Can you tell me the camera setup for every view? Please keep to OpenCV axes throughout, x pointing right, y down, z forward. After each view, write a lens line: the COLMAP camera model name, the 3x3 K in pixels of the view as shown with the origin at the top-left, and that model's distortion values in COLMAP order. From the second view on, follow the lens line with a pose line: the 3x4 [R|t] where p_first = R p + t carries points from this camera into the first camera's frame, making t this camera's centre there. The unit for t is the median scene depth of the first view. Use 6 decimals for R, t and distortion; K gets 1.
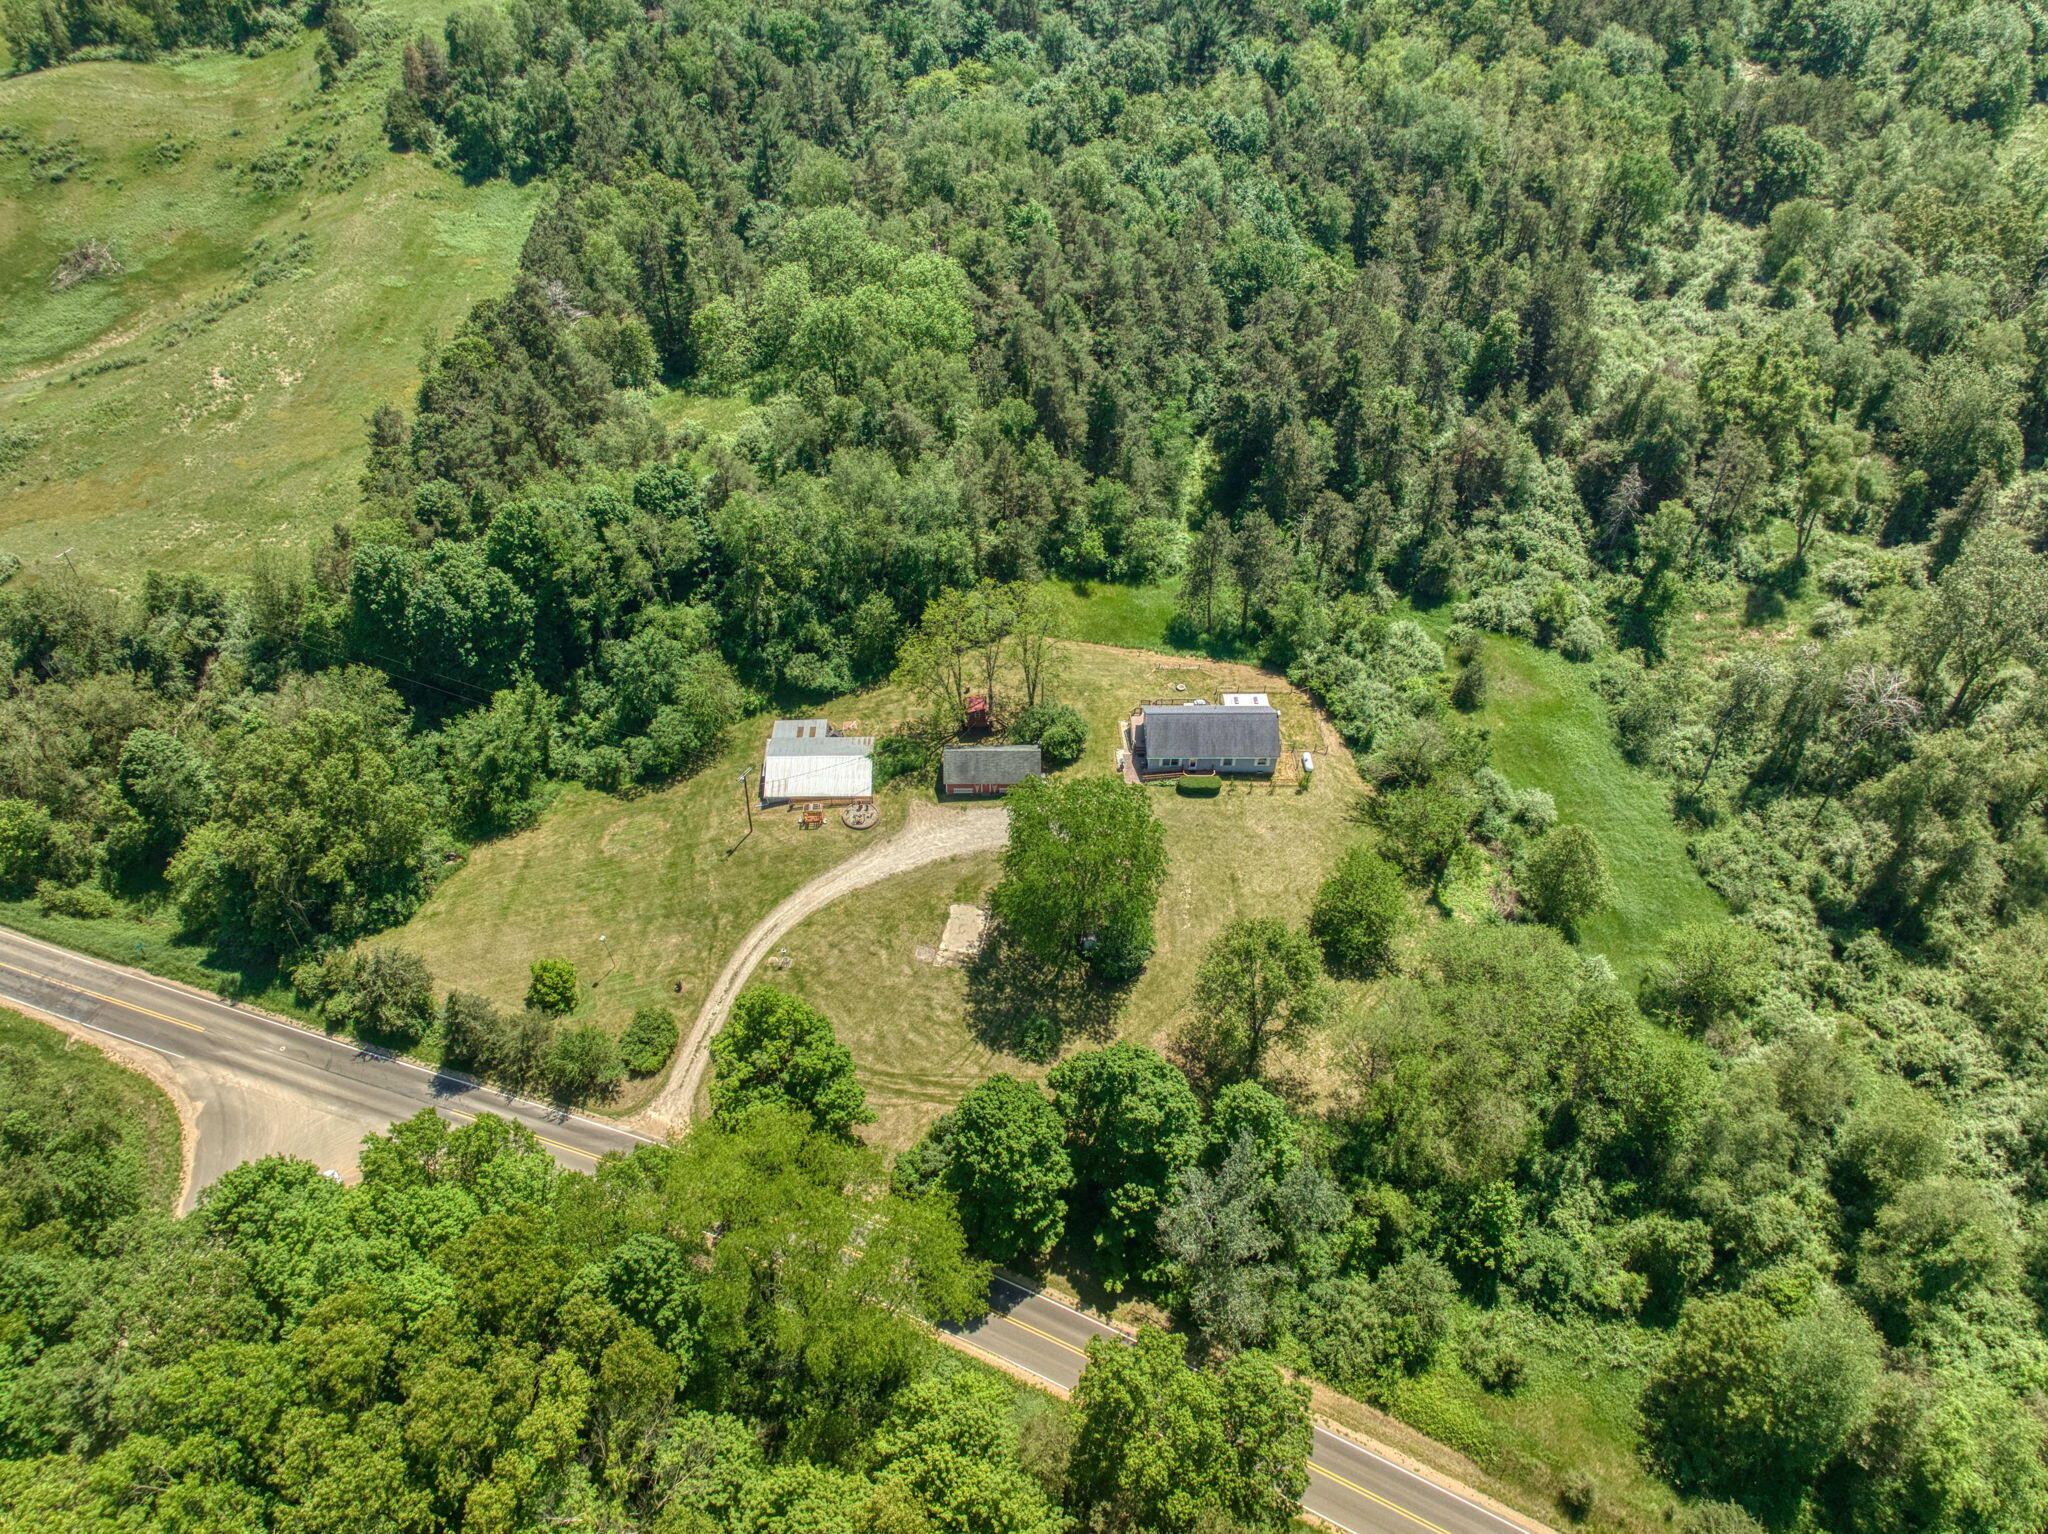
lens RADIAL K [[1361.9, 0, 980.9], [0, 1361.9, 715.8], [0, 0, 1]] dist [0.088554, -0.000786]
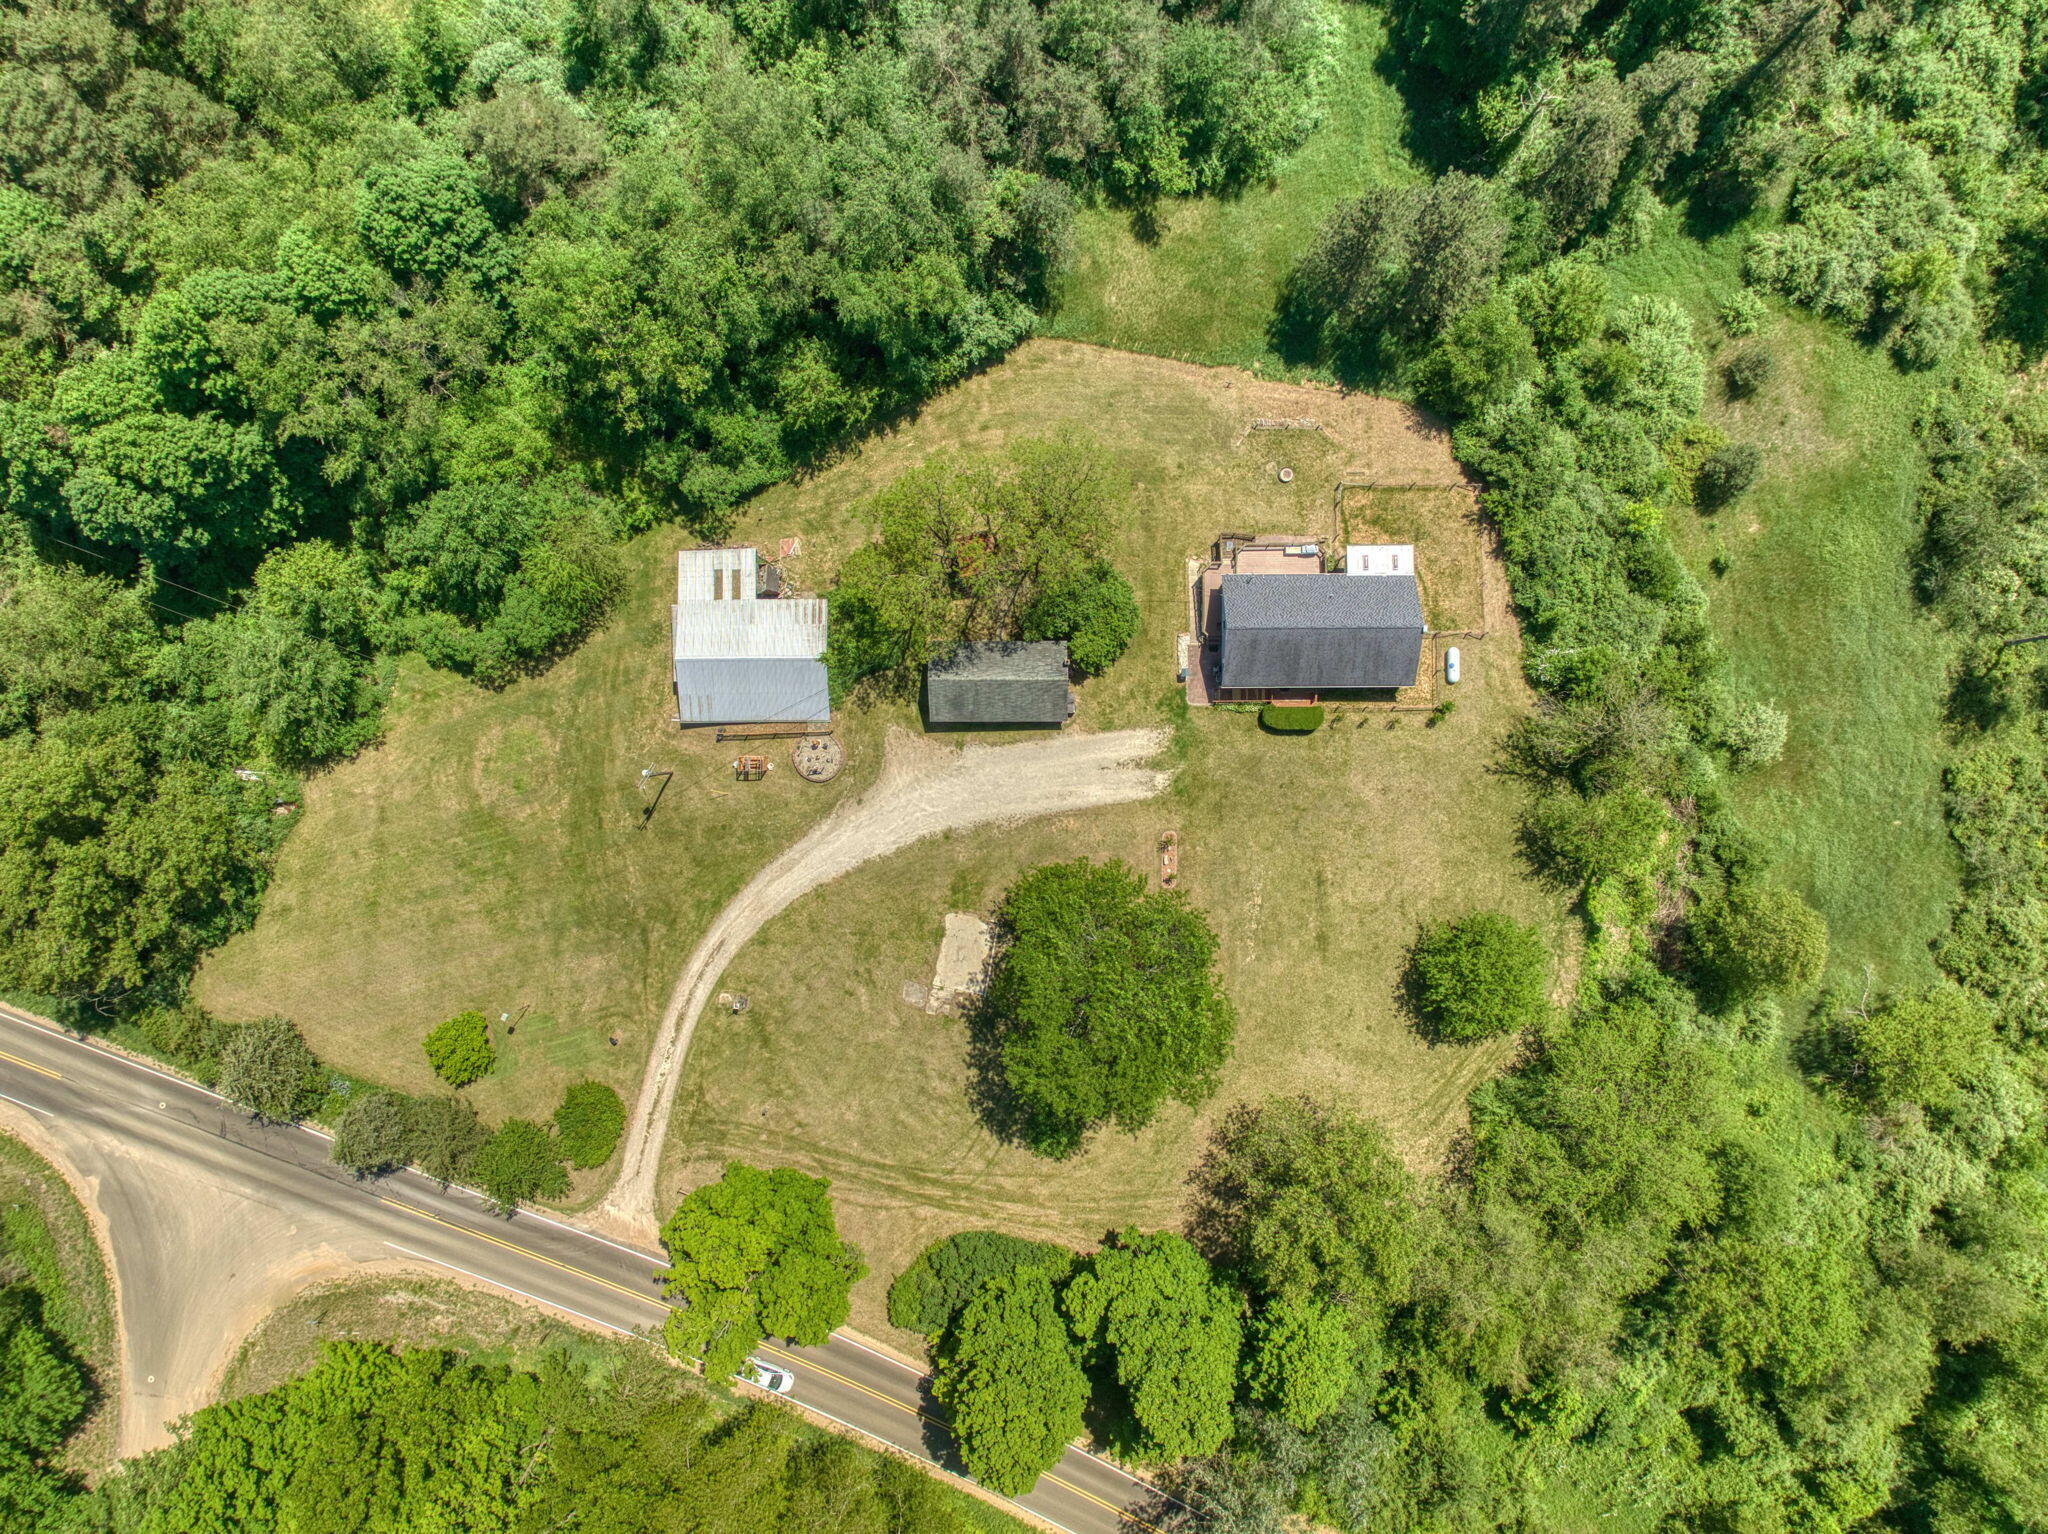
lens RADIAL K [[1436.0, 0, 1001.5], [0, 1436.0, 766.2], [0, 0, 1]] dist [0.048857, 0.002989]
pose [[0.999815, -0.009677, -0.016644, 0.022150], [0.018525, 0.718848, 0.694920, -0.454127], [0.005240, -0.695100, 0.718894, 0.448606]]
